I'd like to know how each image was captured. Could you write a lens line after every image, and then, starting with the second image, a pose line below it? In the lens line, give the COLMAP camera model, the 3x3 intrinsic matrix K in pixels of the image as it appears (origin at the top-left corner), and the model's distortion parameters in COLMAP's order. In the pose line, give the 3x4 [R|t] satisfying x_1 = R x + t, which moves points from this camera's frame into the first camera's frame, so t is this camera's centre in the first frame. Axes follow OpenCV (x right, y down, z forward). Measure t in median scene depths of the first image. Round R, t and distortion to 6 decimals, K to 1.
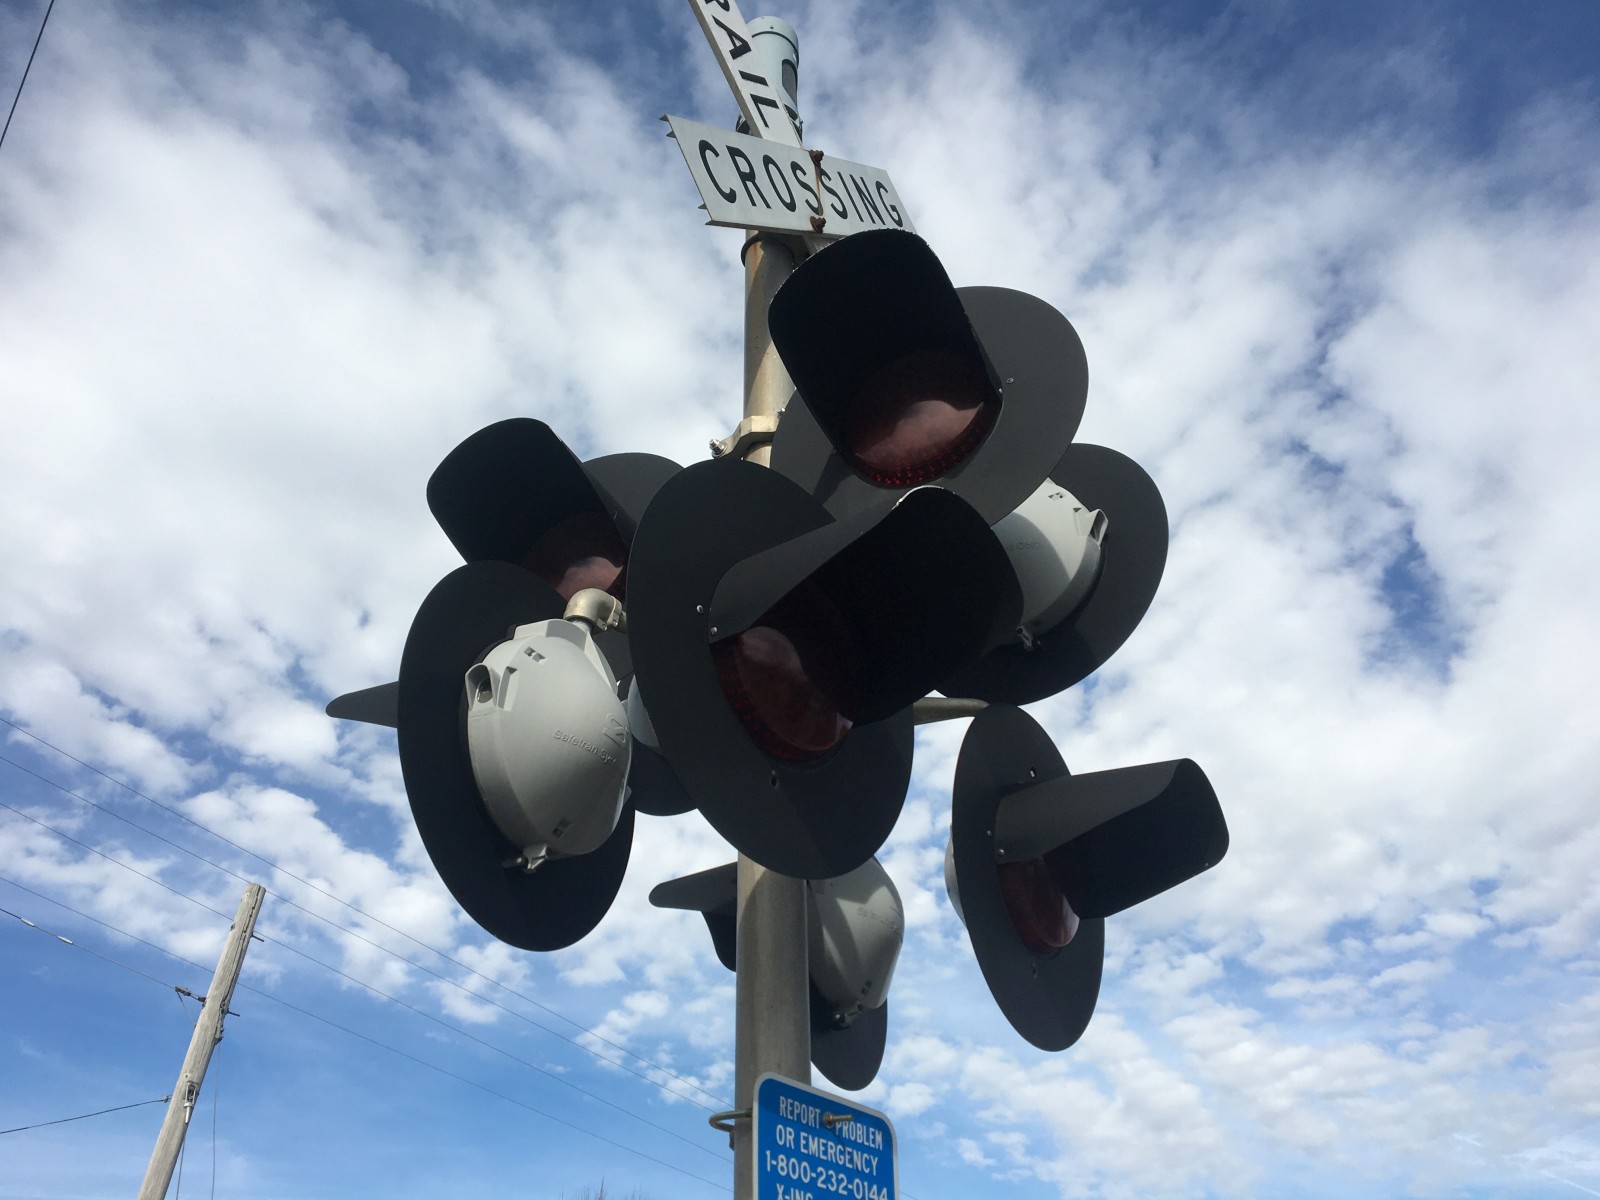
lens RADIAL K [[1323.6, 0, 800.0], [0, 1323.6, 600.0], [0, 0, 1]] dist [0.051464, -0.067531]
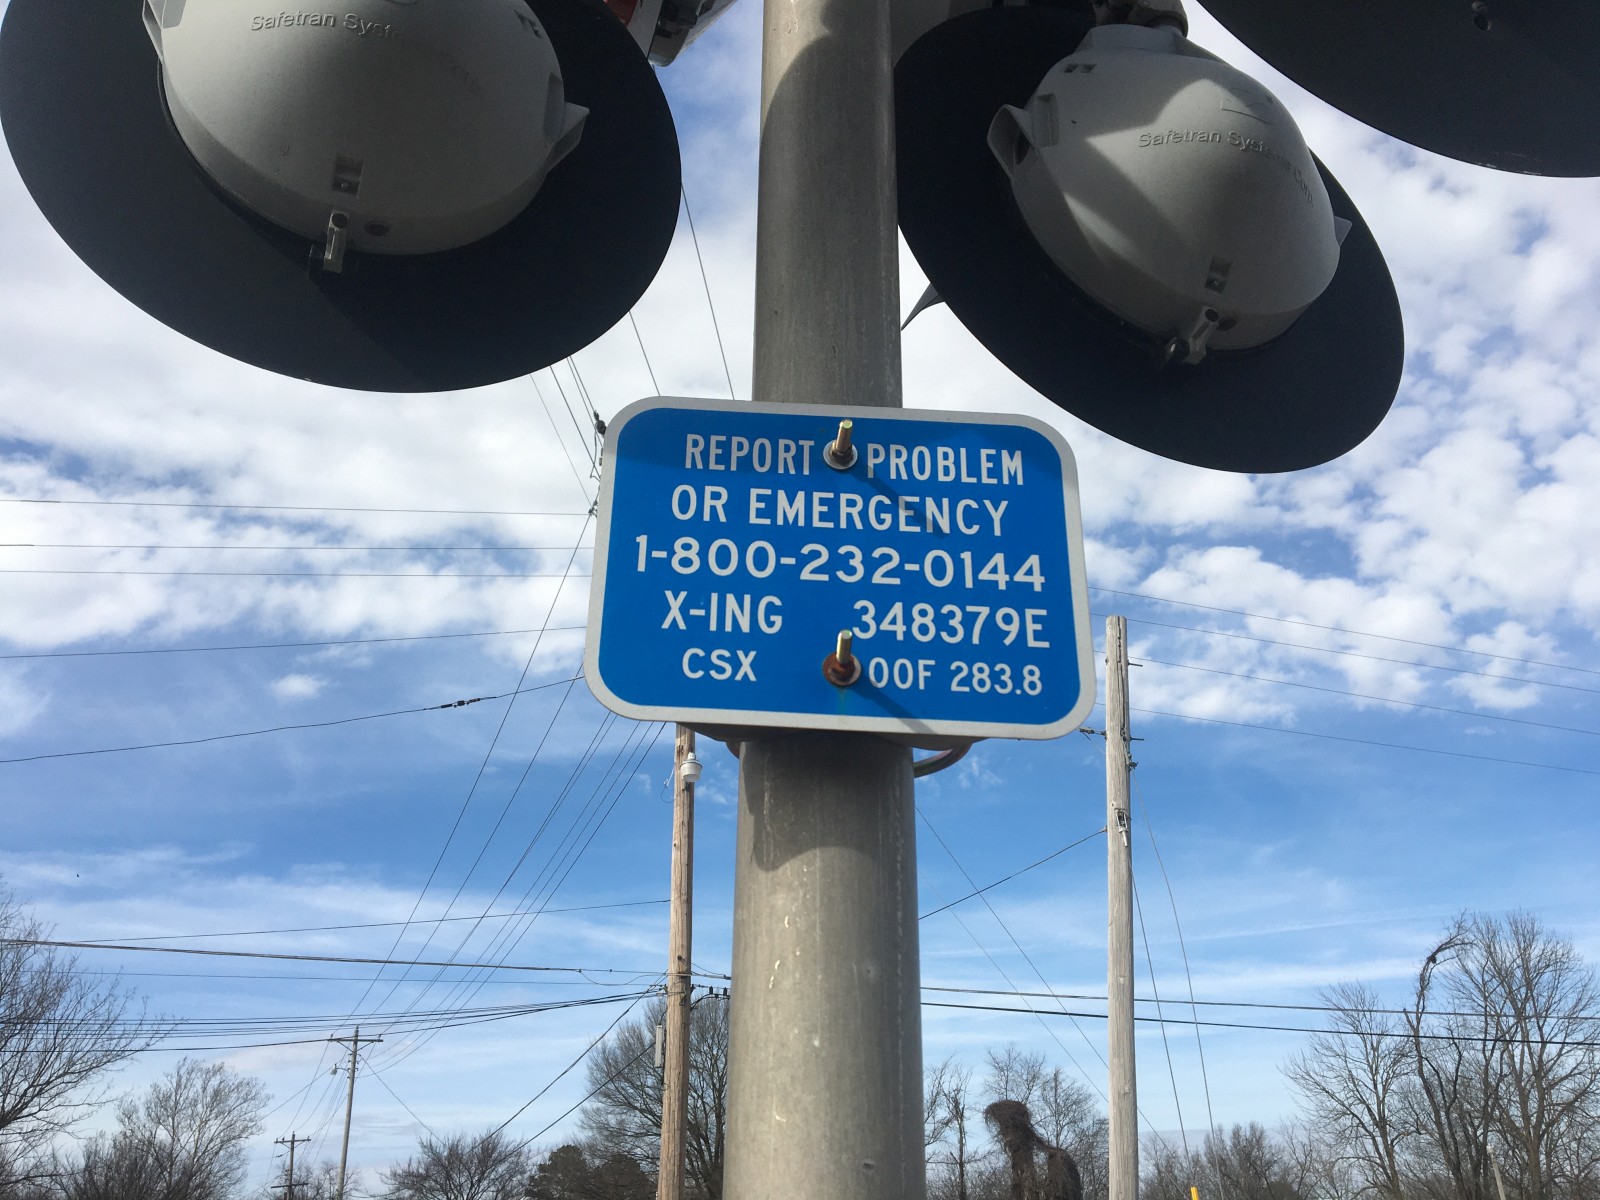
lens RADIAL K [[1323.6, 0, 800.0], [0, 1323.6, 600.0], [0, 0, 1]] dist [0.051464, -0.067531]
pose [[0.714268, -0.300955, -0.631861, 0.278452], [0.412020, 0.910612, 0.032032, 0.409754], [0.565739, -0.283219, 0.774420, 0.619421]]
